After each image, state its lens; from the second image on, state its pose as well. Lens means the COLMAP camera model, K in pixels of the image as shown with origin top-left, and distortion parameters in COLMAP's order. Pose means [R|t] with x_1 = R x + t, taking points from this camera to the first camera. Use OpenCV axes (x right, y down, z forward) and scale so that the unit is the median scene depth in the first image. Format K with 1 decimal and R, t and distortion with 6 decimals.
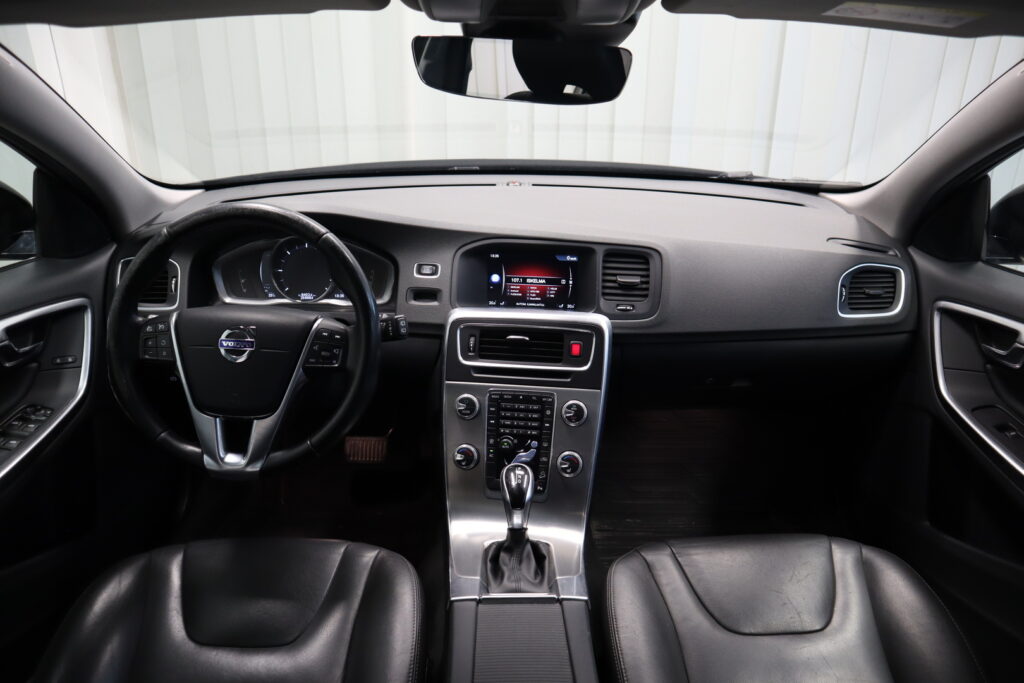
lens RADIAL K [[716.9, 0, 512.0], [0, 716.9, 341.5], [0, 0, 1]] dist [-0.117015, 0.075930]
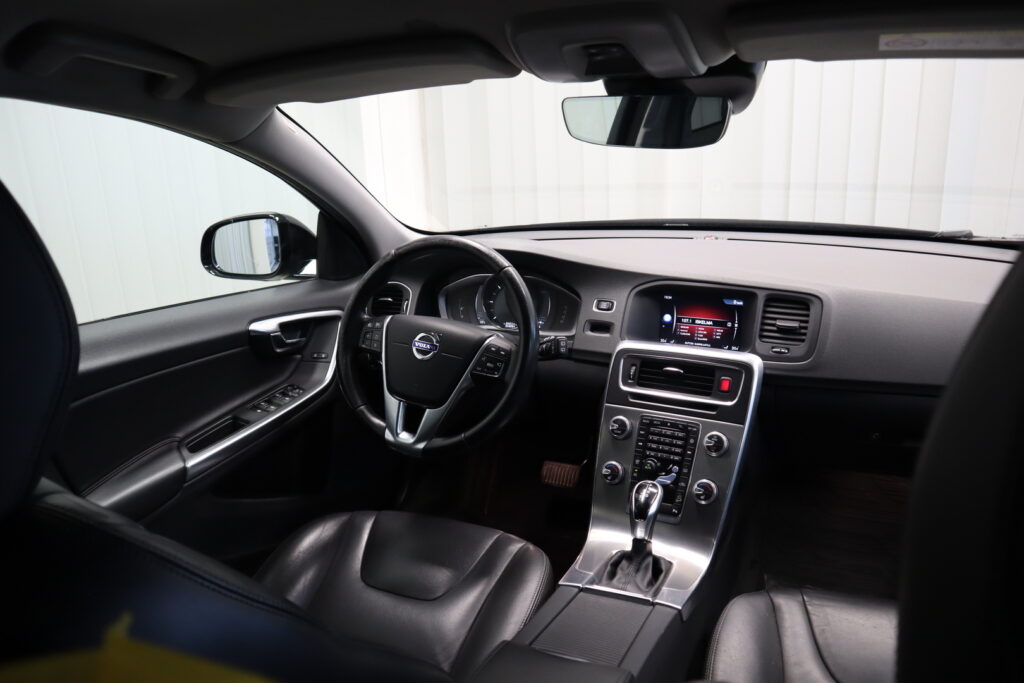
lens RADIAL K [[716.9, 0, 512.0], [0, 716.9, 341.5], [0, 0, 1]] dist [-0.117015, 0.075930]
pose [[0.913187, 0.071443, -0.401229, 0.212185], [-0.114909, 0.989707, -0.085301, 0.071255], [0.391005, 0.124001, 0.911997, -0.079695]]
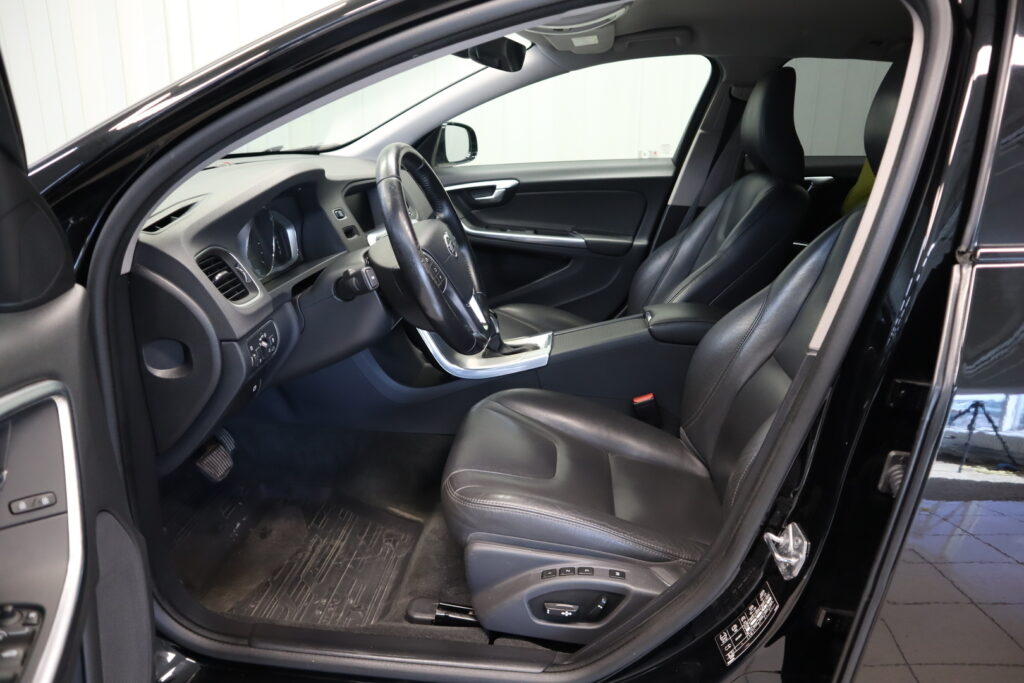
lens RADIAL K [[721.7, 0, 512.0], [0, 721.7, 341.5], [0, 0, 1]] dist [-0.108250, 0.077475]
pose [[0.100425, -0.309843, 0.945469, -1.378134], [0.367886, 0.894490, 0.254061, -0.111343], [-0.924432, 0.322311, 0.203816, 0.563492]]
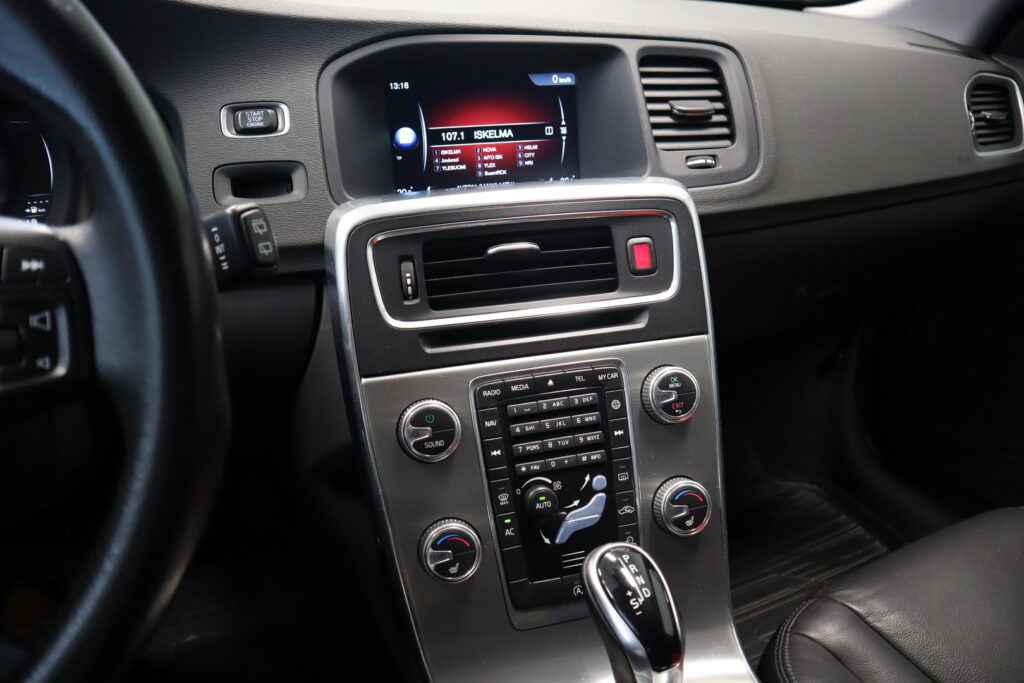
lens RADIAL K [[716.9, 0, 512.0], [0, 716.9, 341.5], [0, 0, 1]] dist [-0.117015, 0.075930]
pose [[0.921325, -0.169348, 0.349975, -0.150639], [0.151515, 0.985377, 0.077941, 0.016221], [-0.358057, -0.018783, 0.933511, 0.593163]]
